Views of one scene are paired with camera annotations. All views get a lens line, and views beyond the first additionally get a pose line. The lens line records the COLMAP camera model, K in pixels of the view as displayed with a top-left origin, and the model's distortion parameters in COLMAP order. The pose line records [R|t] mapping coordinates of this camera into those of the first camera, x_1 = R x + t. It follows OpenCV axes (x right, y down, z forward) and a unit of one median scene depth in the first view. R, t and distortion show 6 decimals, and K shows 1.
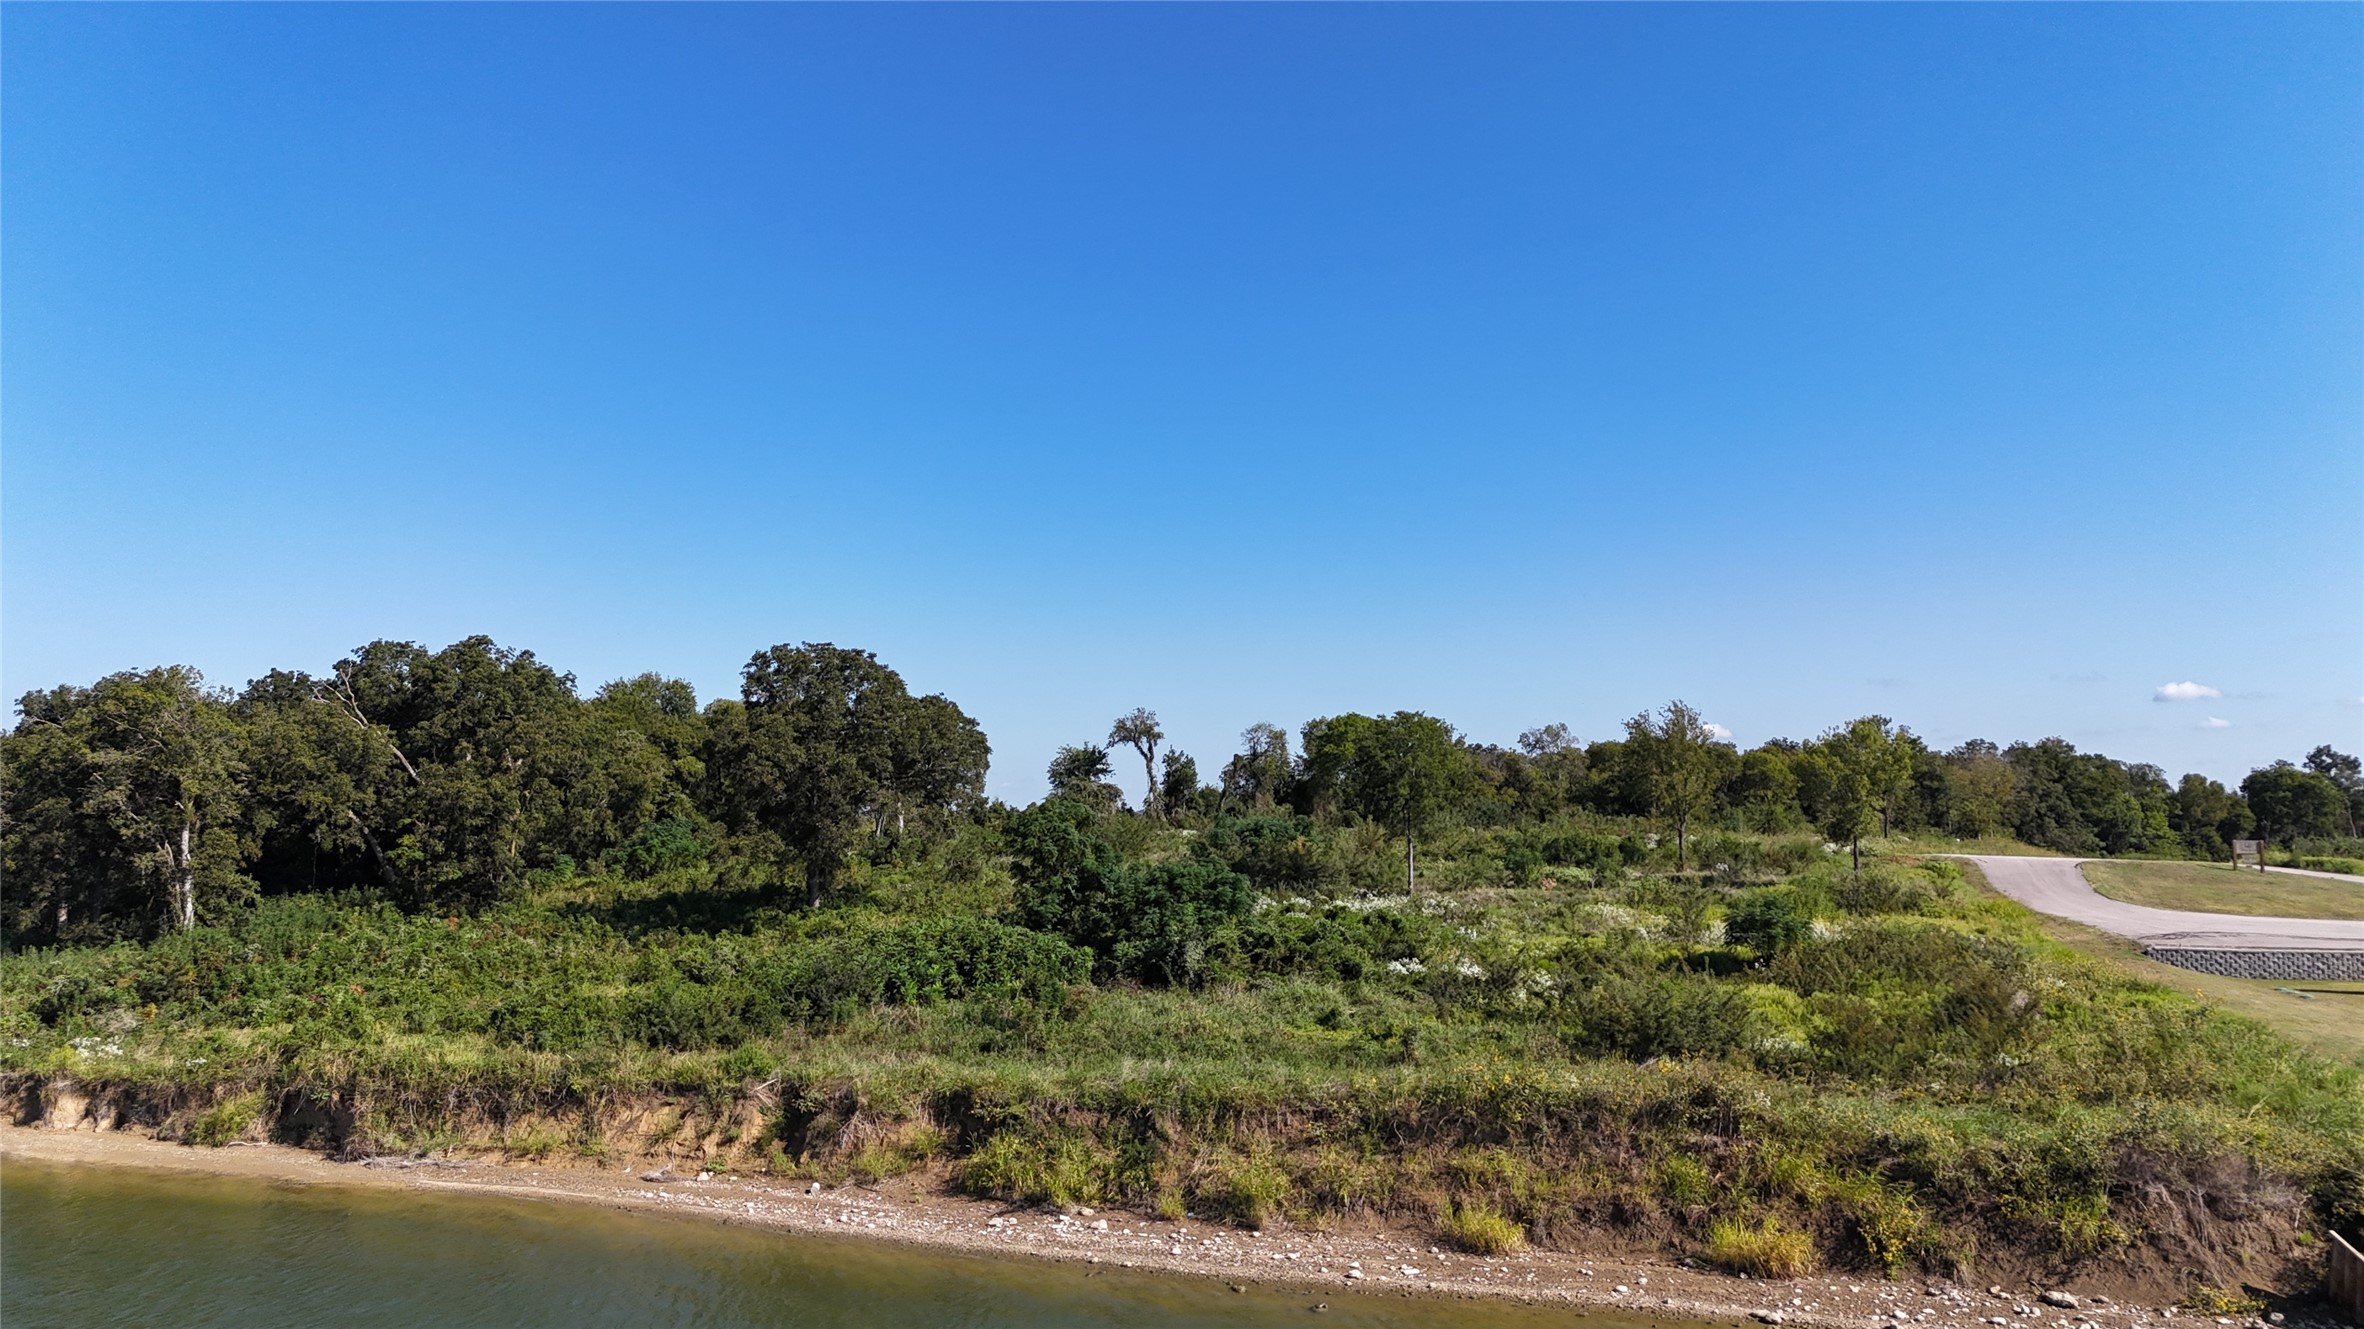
lens RADIAL K [[1763.8, 0, 1176.5], [0, 1763.8, 671.2], [0, 0, 1]] dist [0.073344, -0.053804]
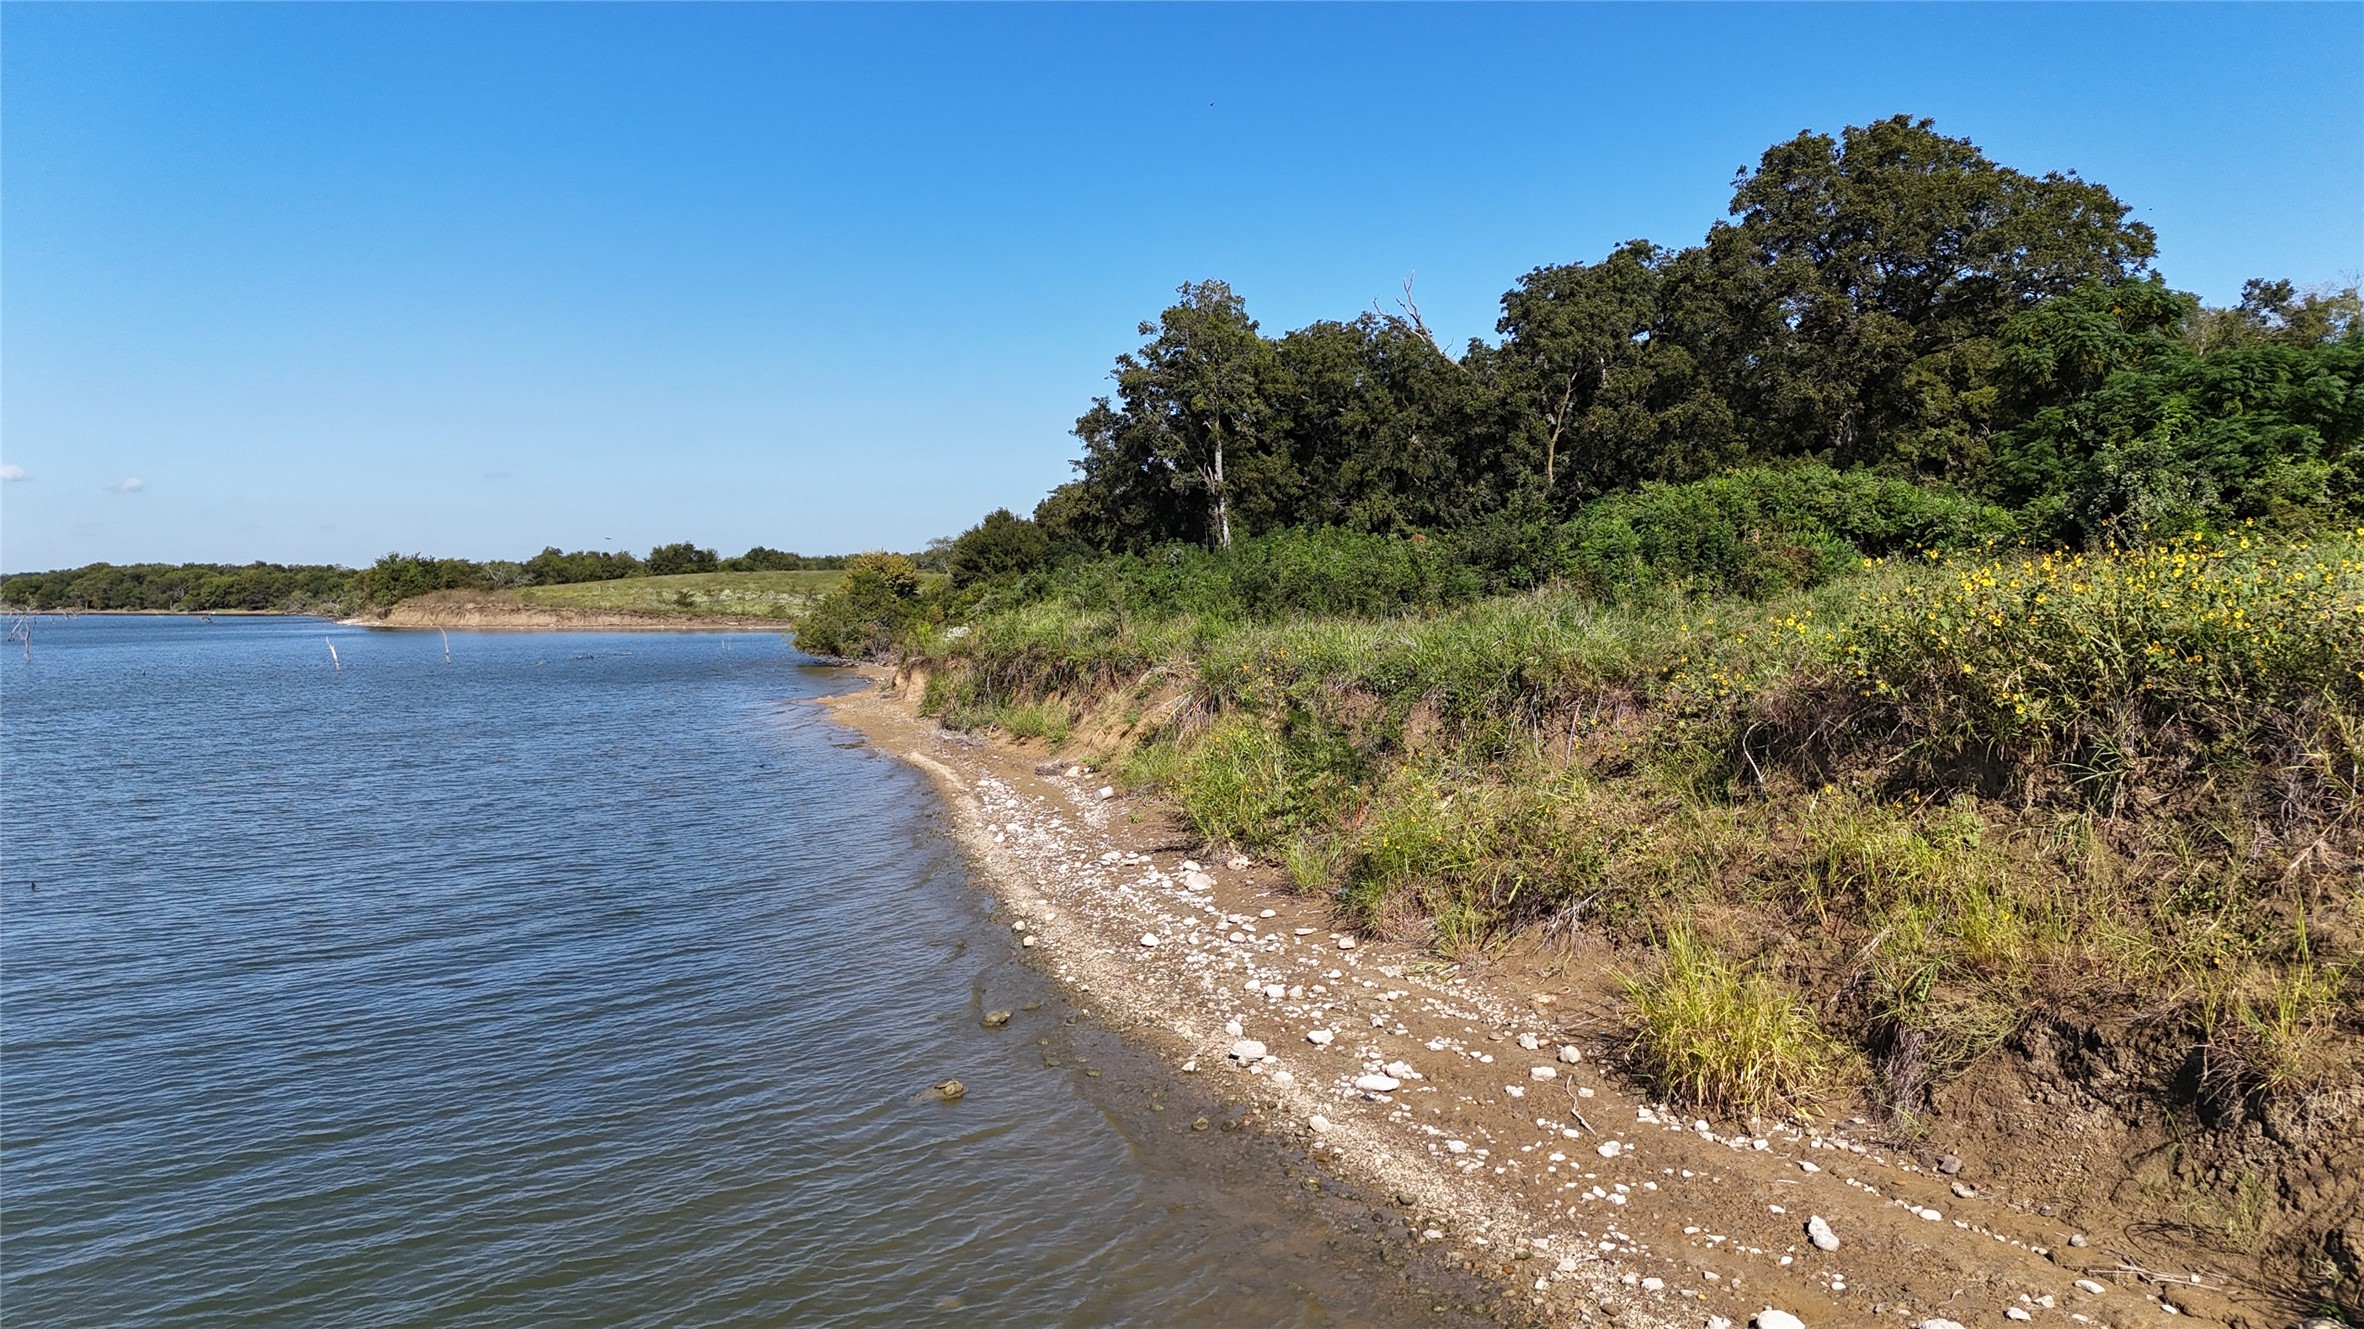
lens RADIAL K [[1763.8, 0, 1183.9], [0, 1763.8, 668.0], [0, 0, 1]] dist [0.073344, -0.053804]
pose [[0.606368, 0.038490, -0.794252, 0.278451], [0.052278, 0.994737, 0.088117, 0.175712], [0.793464, -0.094953, 0.601165, 0.594981]]
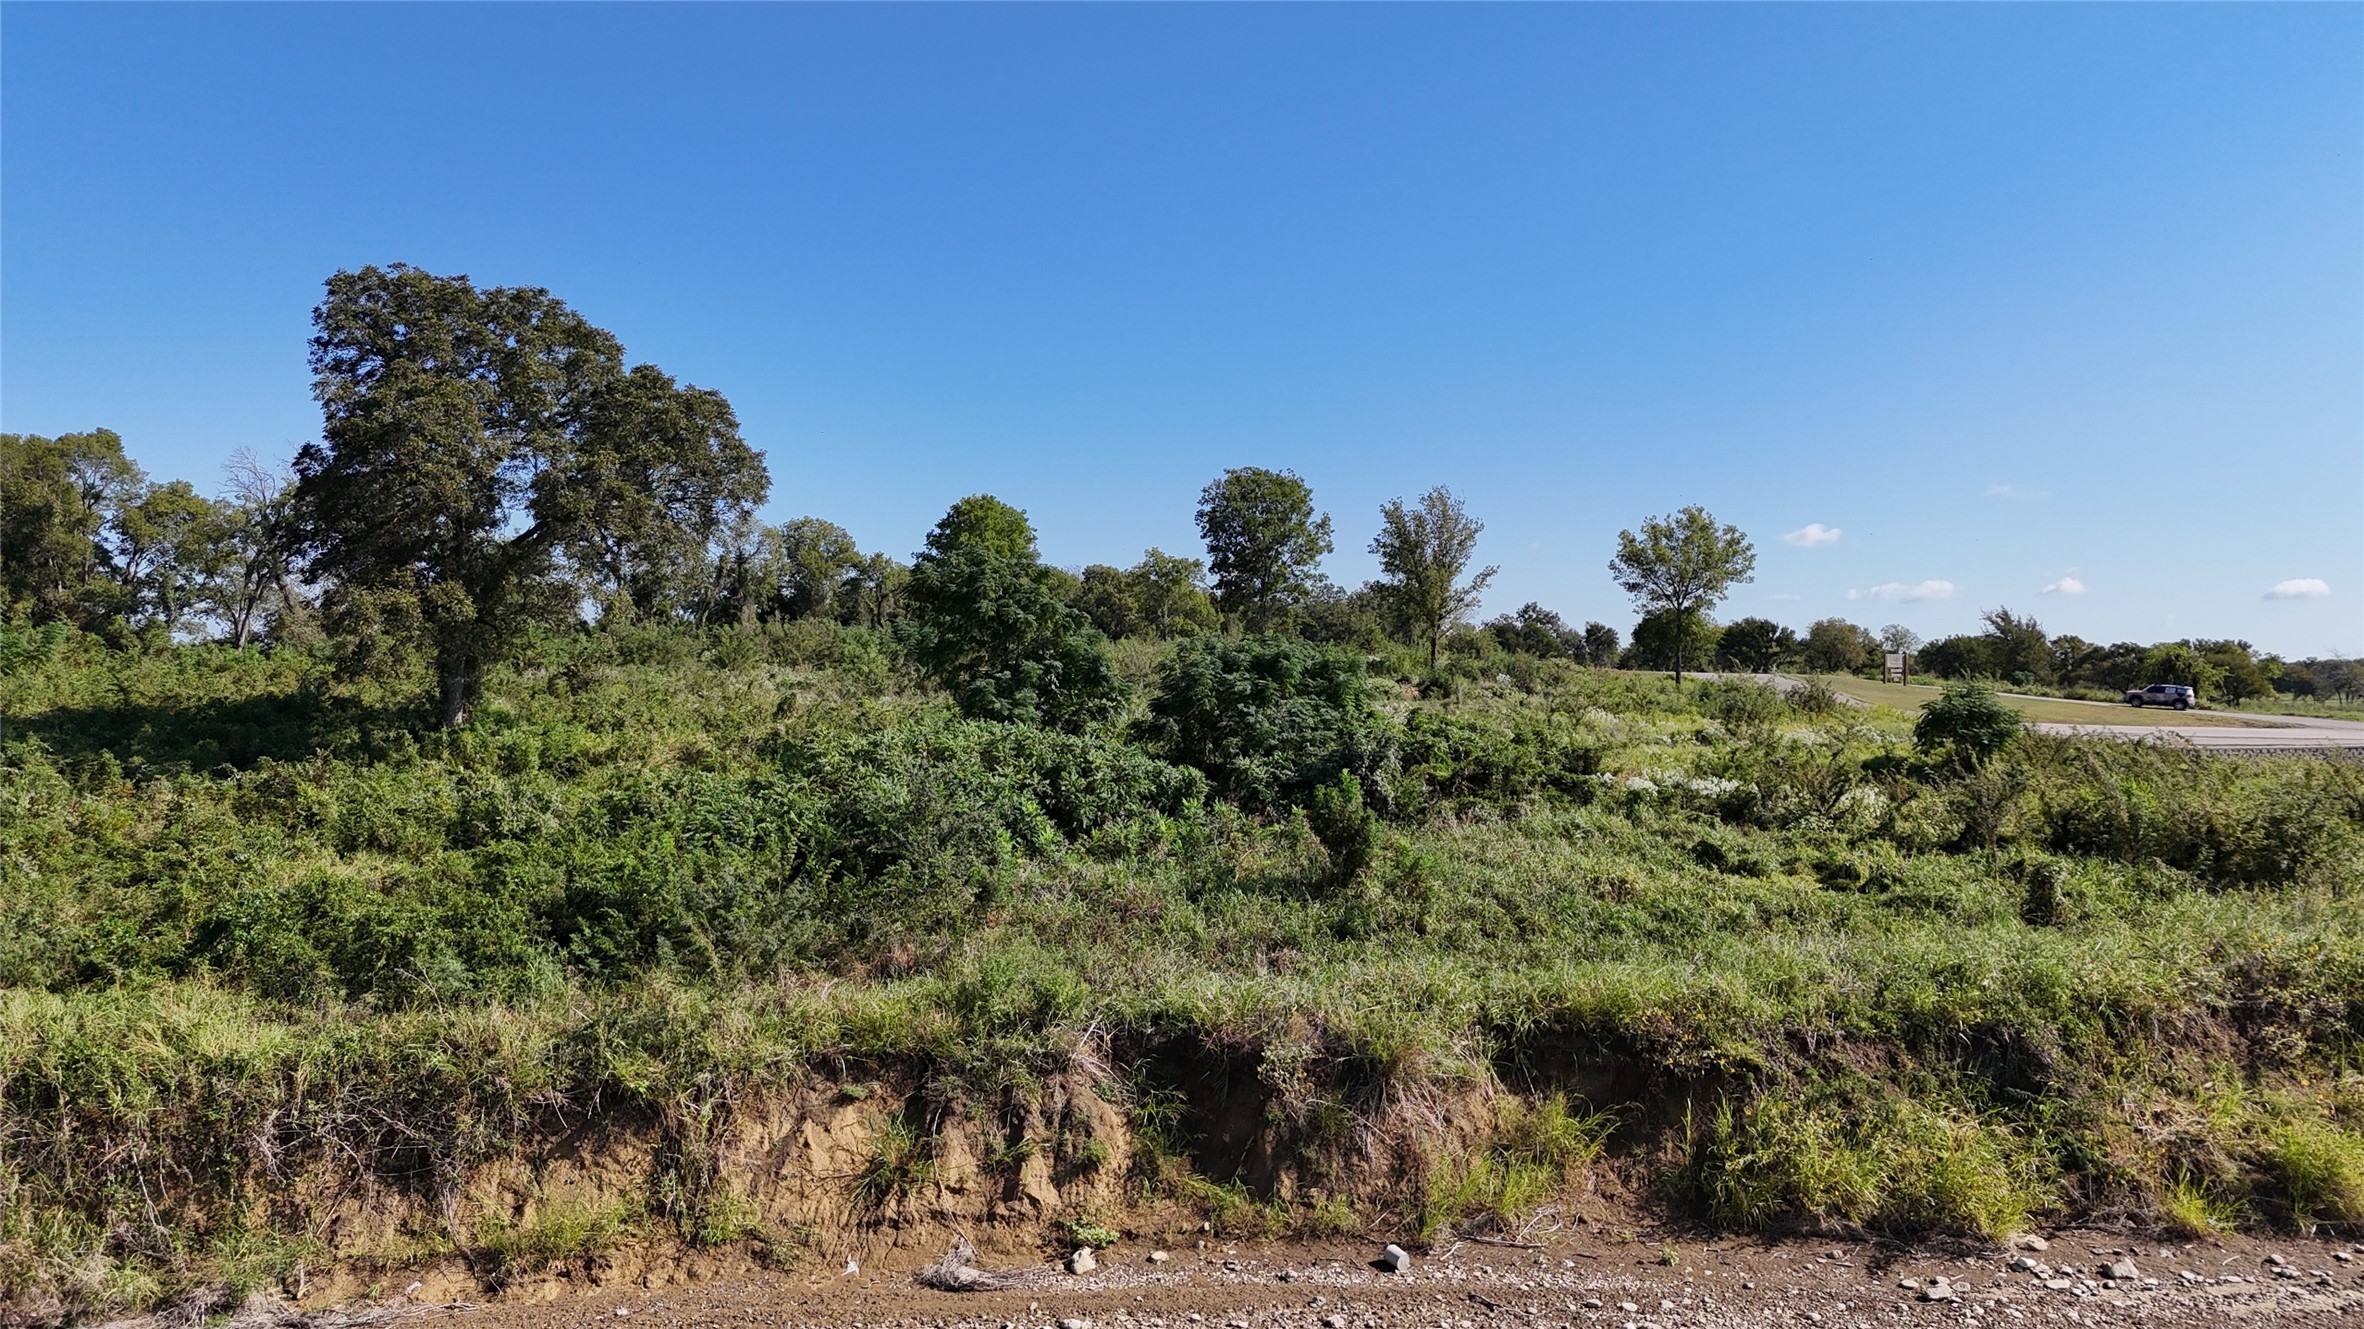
lens RADIAL K [[1763.8, 0, 1194.4], [0, 1763.8, 659.1], [0, 0, 1]] dist [0.073344, -0.053804]
pose [[0.873614, 0.012765, 0.486452, -0.426586], [-0.046677, 0.997245, 0.057658, 0.102708], [-0.484375, -0.073077, 0.871803, 0.576138]]
